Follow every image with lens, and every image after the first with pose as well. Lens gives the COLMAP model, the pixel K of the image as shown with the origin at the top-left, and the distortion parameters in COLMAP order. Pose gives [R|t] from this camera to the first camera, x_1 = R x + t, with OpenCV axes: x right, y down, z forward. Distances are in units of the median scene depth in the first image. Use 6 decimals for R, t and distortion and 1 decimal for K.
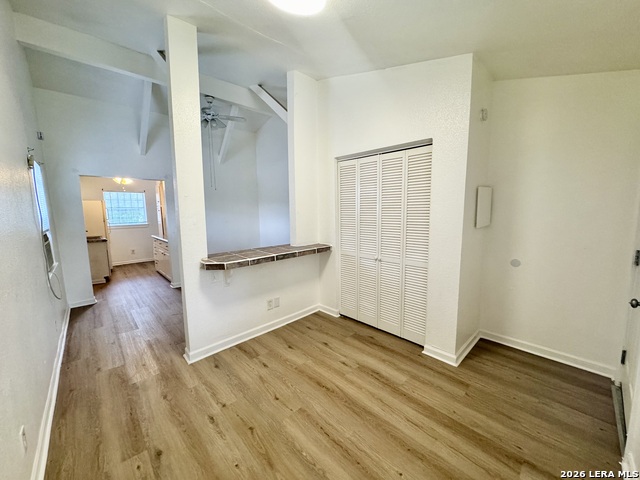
lens RADIAL K [[254.3, 0, 320.6], [0, 254.3, 240.8], [0, 0, 1]] dist [-0.002522, -0.000415]
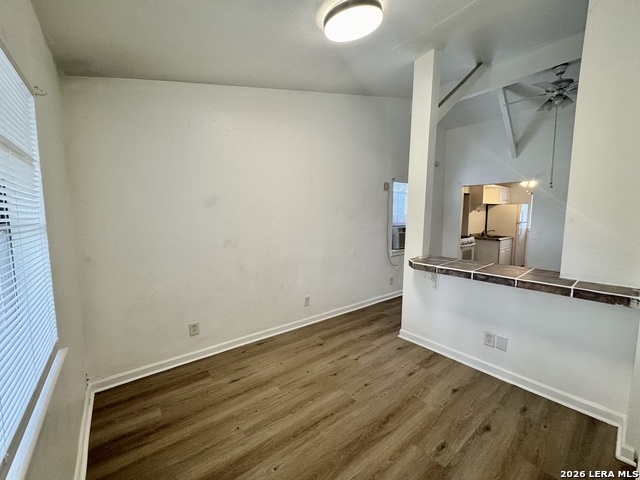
lens RADIAL K [[254.3, 0, 320.6], [0, 254.3, 240.8], [0, 0, 1]] dist [-0.002522, -0.000415]
pose [[-0.087166, 0.116109, -0.989404, 0.593262], [-0.124562, 0.984120, 0.126463, -0.075348], [0.988376, 0.134265, -0.071319, 0.550645]]
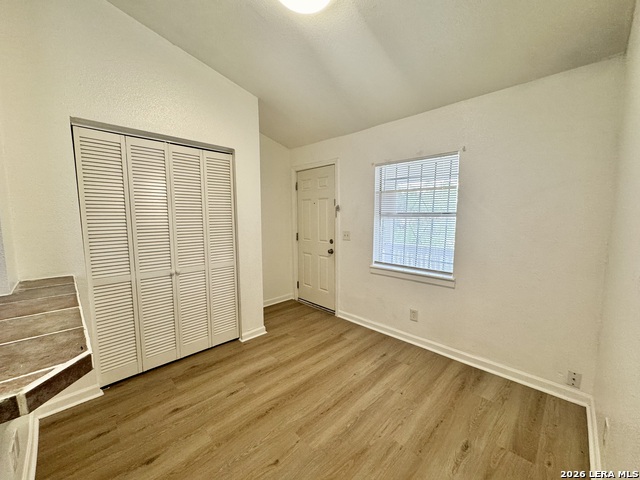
lens RADIAL K [[254.3, 0, 320.6], [0, 254.3, 240.8], [0, 0, 1]] dist [-0.002522, -0.000415]
pose [[-0.029982, -0.087814, 0.995686, -0.586493], [0.128364, 0.987547, 0.090961, -0.043000], [-0.991274, 0.130537, -0.018336, 0.552112]]
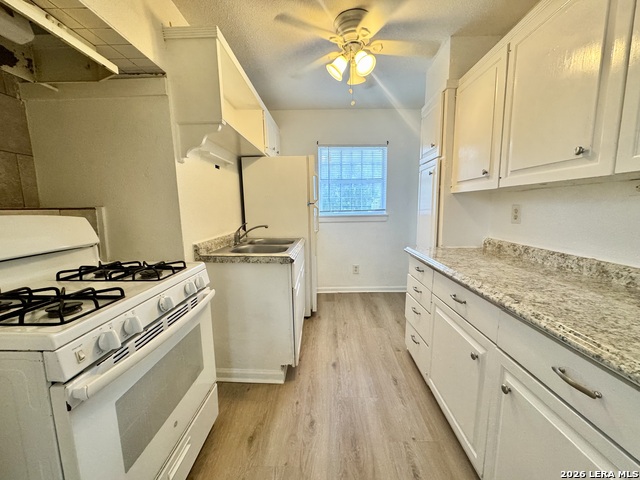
lens RADIAL K [[254.3, 0, 320.6], [0, 254.3, 240.8], [0, 0, 1]] dist [-0.002522, -0.000415]
pose [[0.714599, 0.098994, -0.692494, -1.091844], [-0.083494, 0.994930, 0.056069, -0.083416], [0.694534, 0.017752, 0.719241, 1.443707]]
